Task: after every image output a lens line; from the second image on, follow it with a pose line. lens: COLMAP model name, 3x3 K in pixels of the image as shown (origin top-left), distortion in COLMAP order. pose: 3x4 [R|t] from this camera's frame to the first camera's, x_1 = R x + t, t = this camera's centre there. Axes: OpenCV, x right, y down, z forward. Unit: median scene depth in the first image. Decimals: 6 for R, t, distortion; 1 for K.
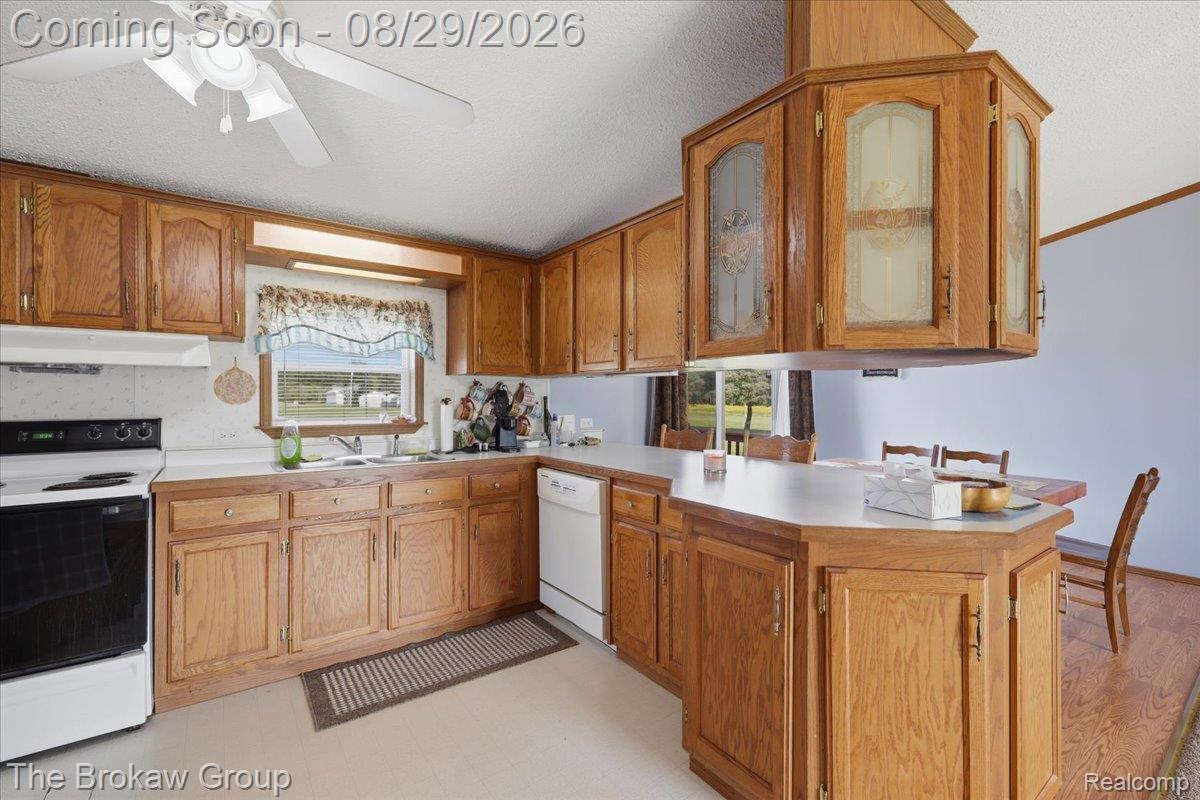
lens RADIAL K [[526.8, 0, 601.9], [0, 526.8, 395.0], [0, 0, 1]] dist [0.000233, -0.000199]
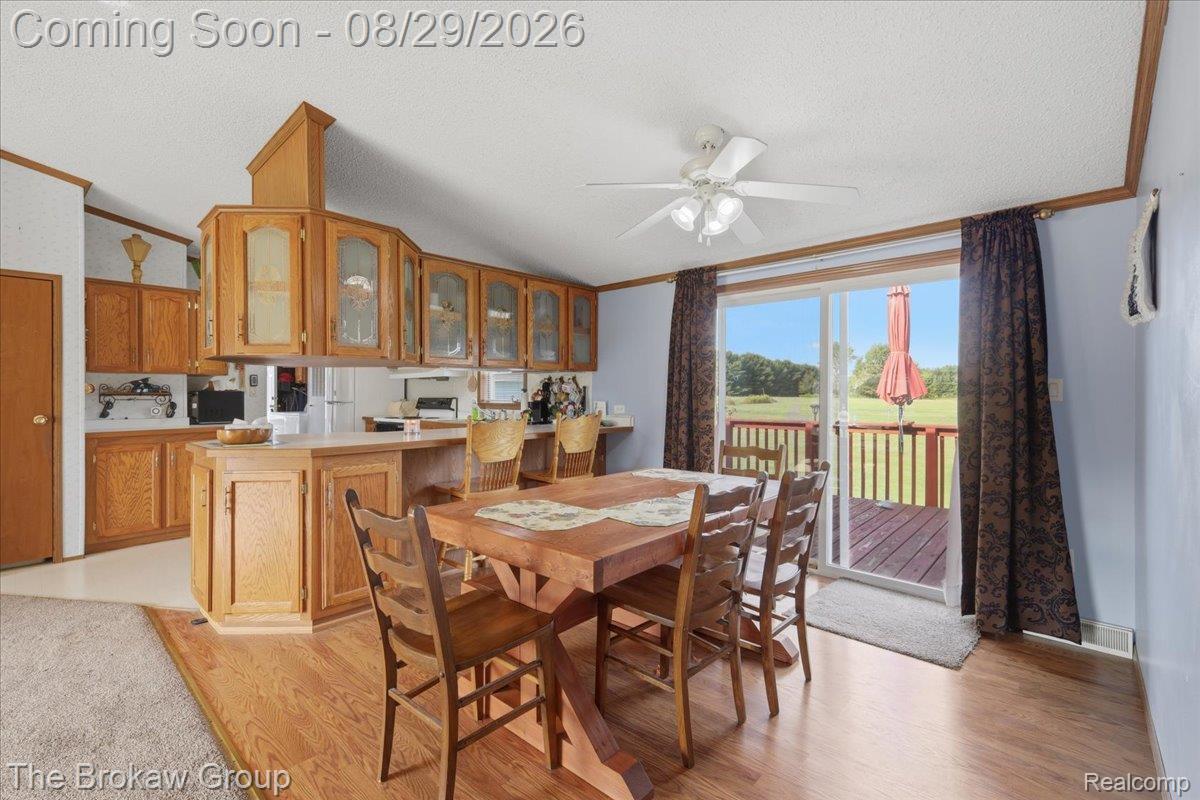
lens RADIAL K [[526.8, 0, 601.9], [0, 526.8, 395.0], [0, 0, 1]] dist [0.000233, -0.000199]
pose [[0.207502, -0.002686, -0.978231, 1.739123], [0.005546, 0.999983, -0.001569, 0.041272], [0.978219, -0.005100, 0.207514, 1.194913]]
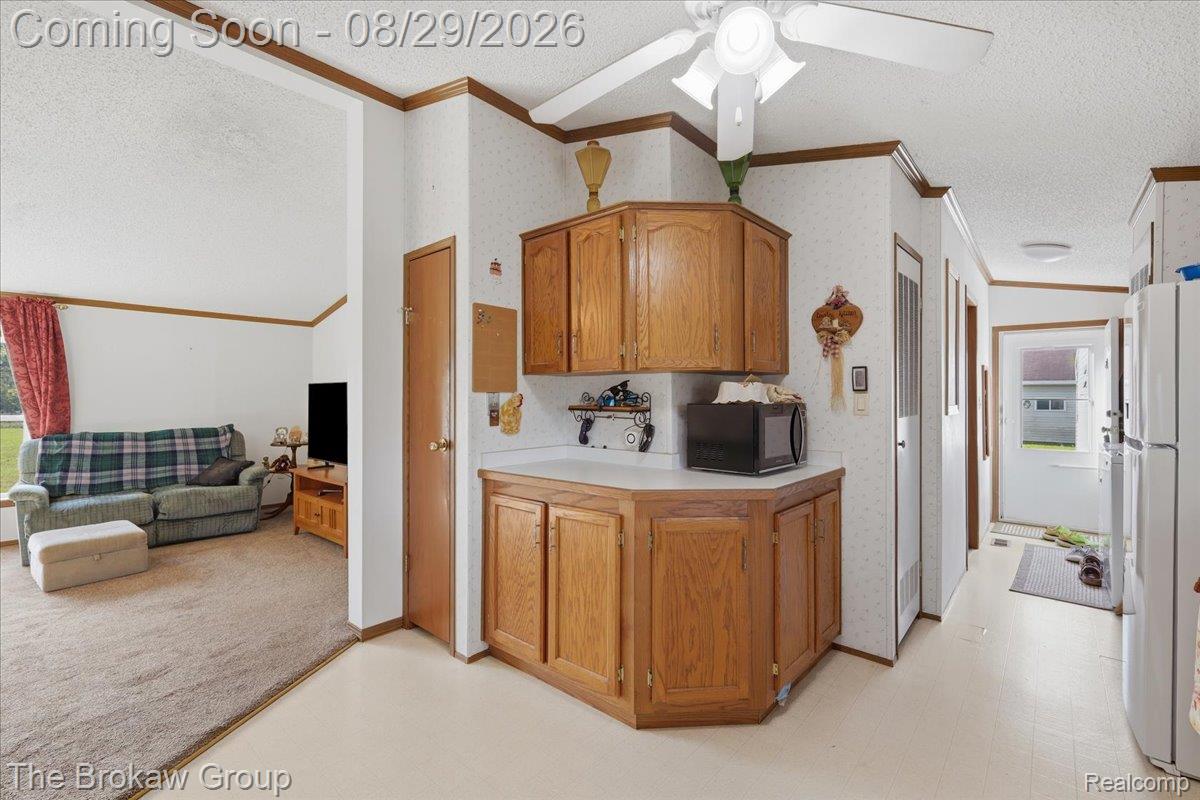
lens RADIAL K [[526.8, 0, 601.9], [0, 526.8, 395.0], [0, 0, 1]] dist [0.000233, -0.000199]
pose [[-0.973620, -0.002930, -0.228158, -0.149038], [-0.001377, 0.999975, -0.006968, 0.005583], [0.228173, -0.006470, -0.973599, 1.059627]]
